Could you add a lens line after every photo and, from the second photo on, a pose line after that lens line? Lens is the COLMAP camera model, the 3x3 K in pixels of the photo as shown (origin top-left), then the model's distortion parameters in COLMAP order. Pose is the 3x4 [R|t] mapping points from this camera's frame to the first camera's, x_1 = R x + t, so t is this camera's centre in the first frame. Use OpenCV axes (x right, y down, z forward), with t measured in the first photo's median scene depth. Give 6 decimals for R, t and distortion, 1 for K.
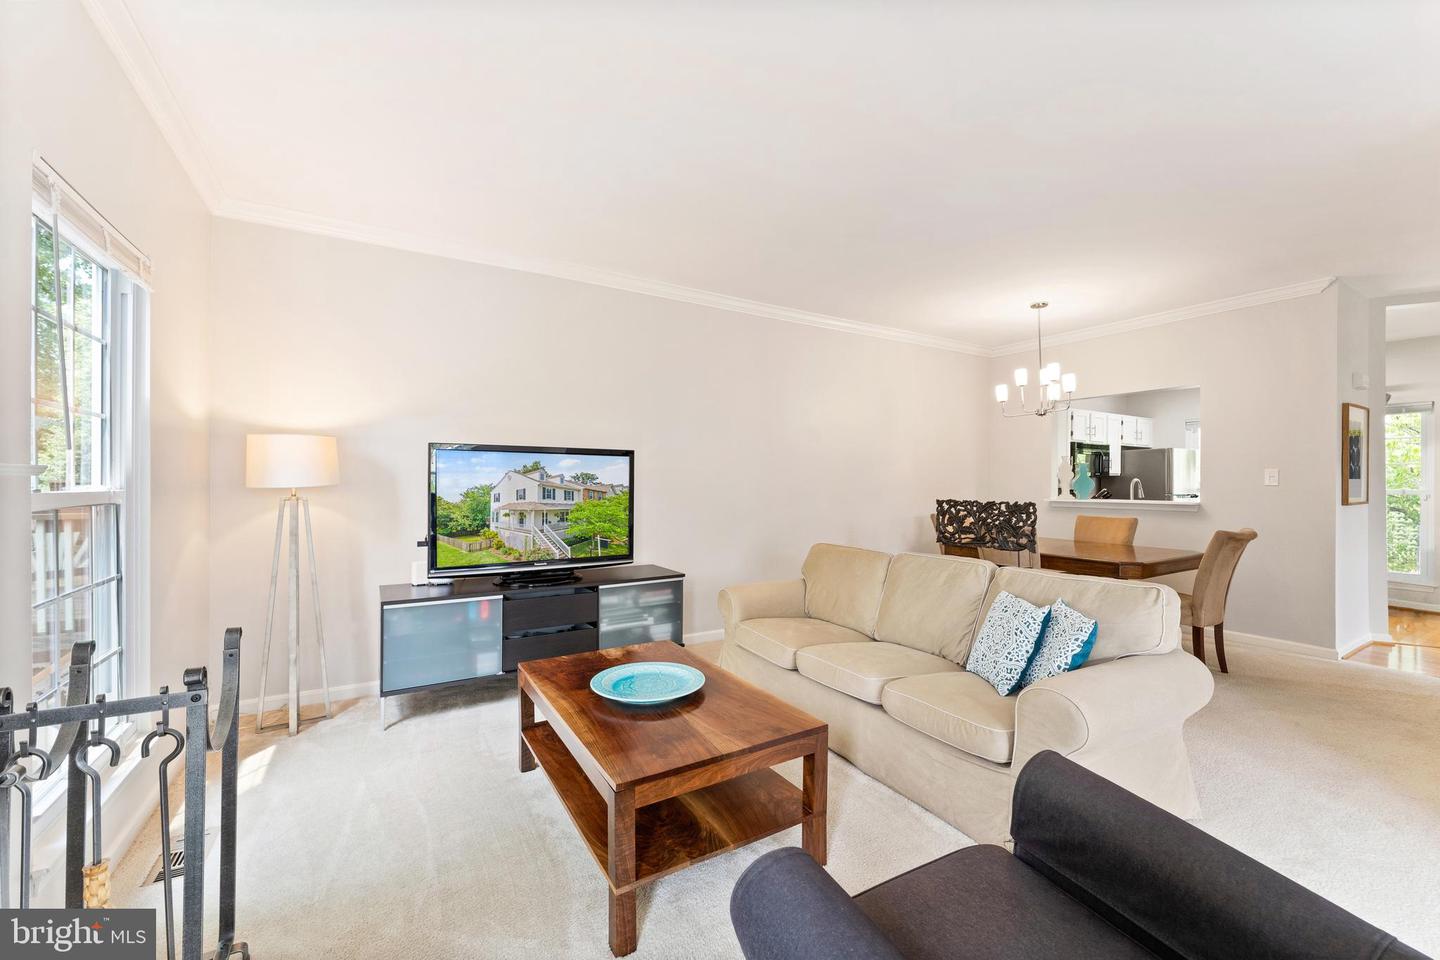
lens RADIAL K [[586.7, 0, 721.3], [0, 586.7, 488.3], [0, 0, 1]] dist [0.006347, -0.000566]
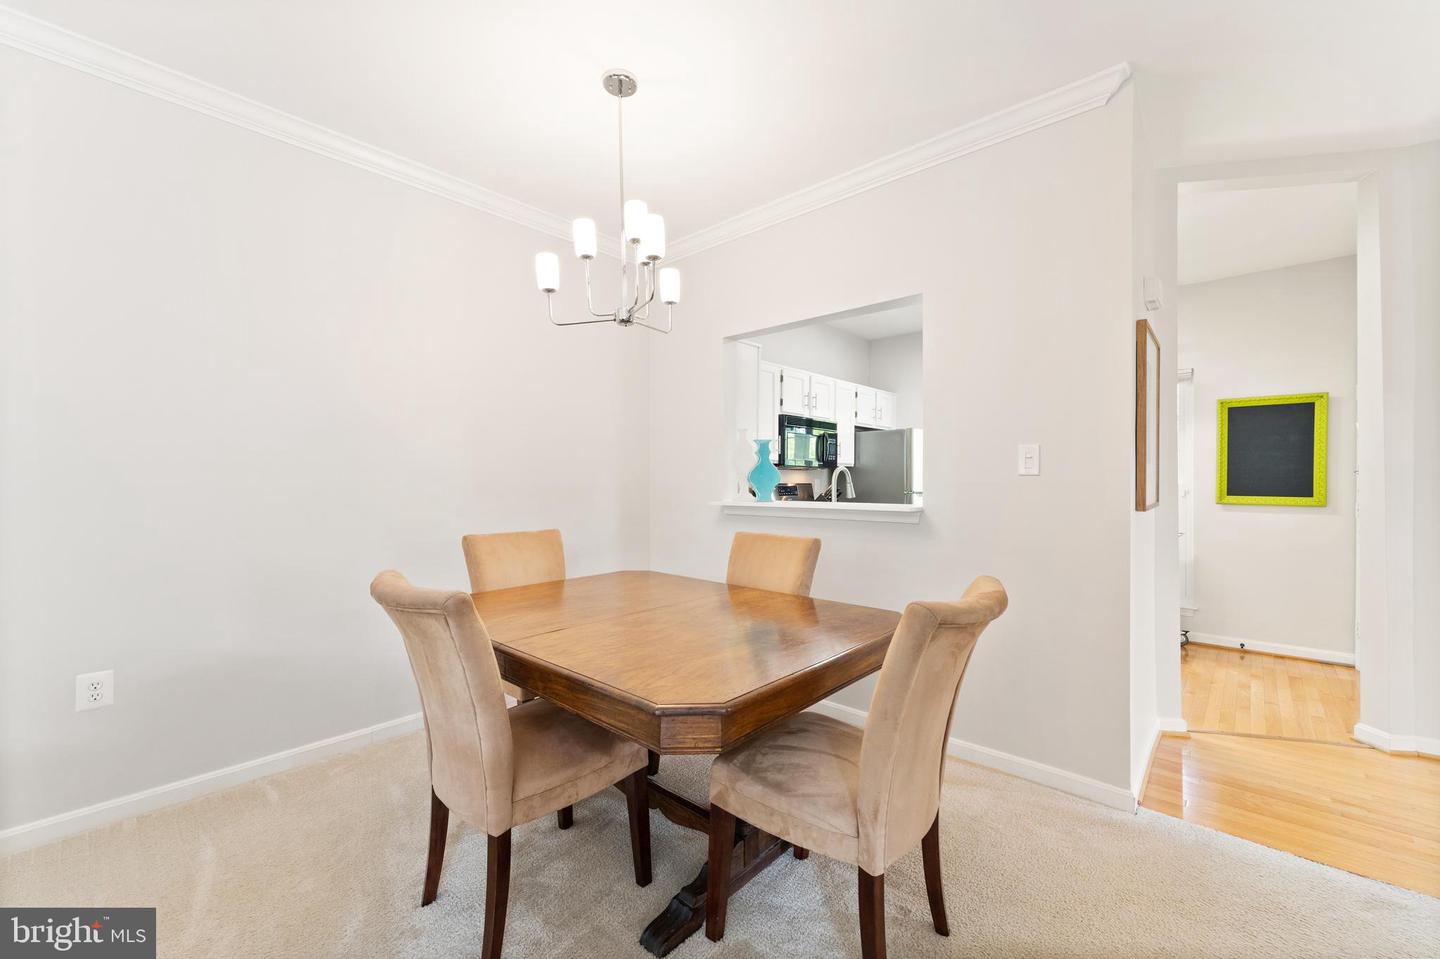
lens RADIAL K [[586.7, 0, 726.9], [0, 586.7, 484.9], [0, 0, 1]] dist [0.006347, -0.000566]
pose [[0.957692, 0.000787, 0.287794, 0.417454], [0.000737, 0.999986, -0.005187, 0.005549], [-0.287794, 0.005179, 0.957678, 0.458819]]
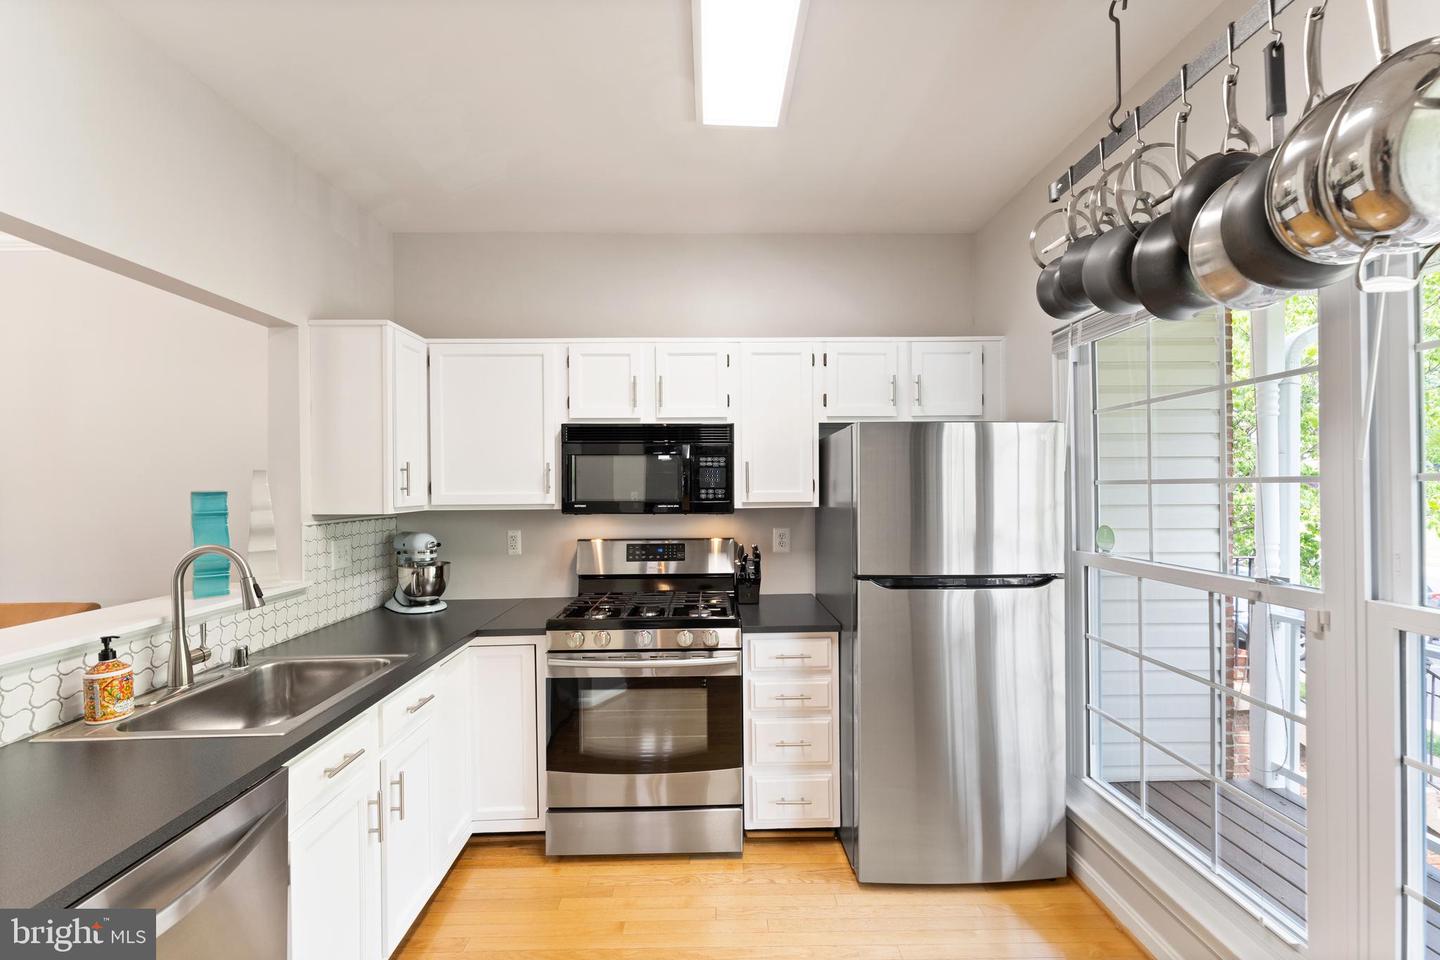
lens RADIAL K [[586.7, 0, 708.2], [0, 586.7, 491.0], [0, 0, 1]] dist [0.006347, -0.000566]
pose [[0.860868, 0.001399, -0.508827, 1.053243], [-0.003837, 0.999986, -0.003743, -0.039915], [0.508815, 0.005175, 0.860861, 0.863096]]
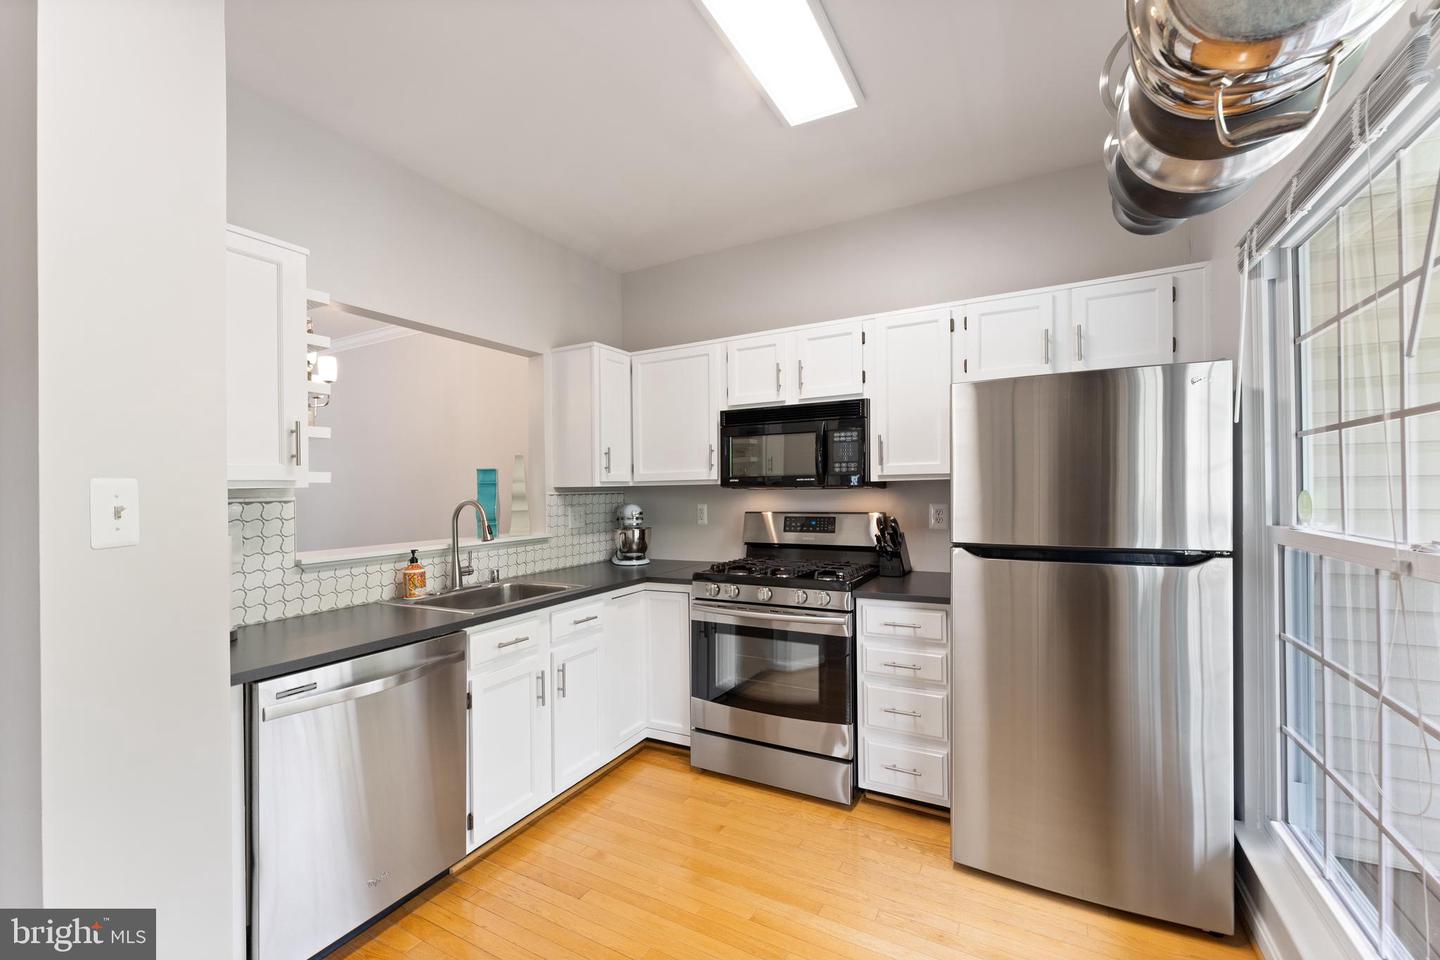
lens RADIAL K [[586.7, 0, 719.4], [0, 586.7, 487.9], [0, 0, 1]] dist [0.006347, -0.000566]
pose [[0.498739, -0.005284, -0.866736, 1.187423], [0.000659, 0.999983, -0.005717, -0.019727], [0.866752, 0.002281, 0.498735, 0.930349]]
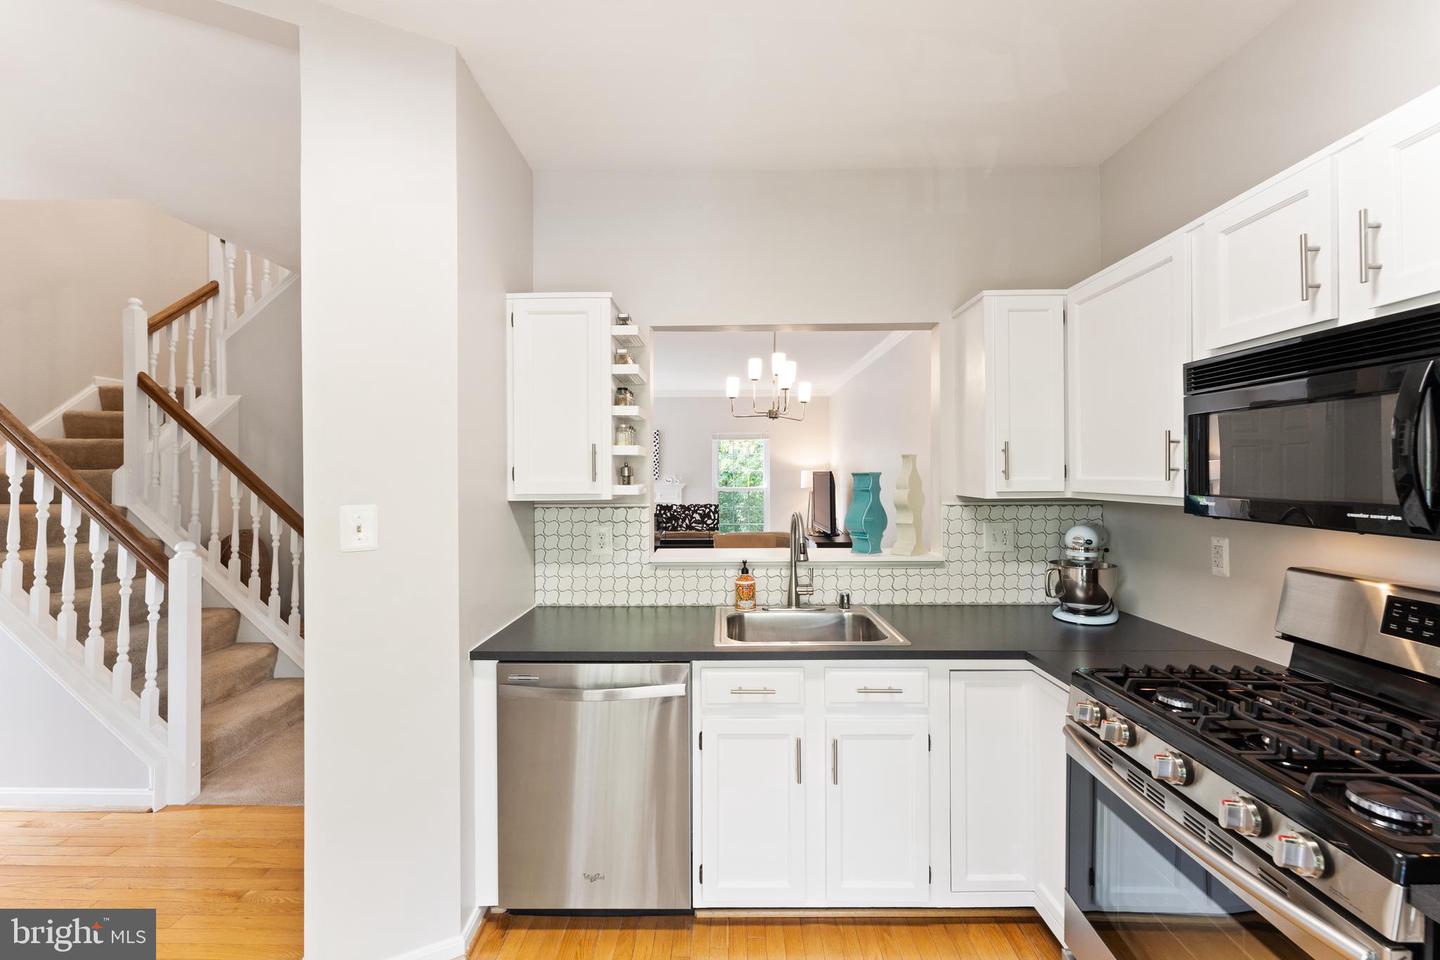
lens RADIAL K [[586.7, 0, 721.1], [0, 586.7, 467.9], [0, 0, 1]] dist [0.006347, -0.000566]
pose [[-0.528842, -0.001729, -0.848719, 1.069815], [-0.005543, 0.999984, 0.001417, -0.044063], [0.848702, 0.005454, -0.528843, 1.161160]]
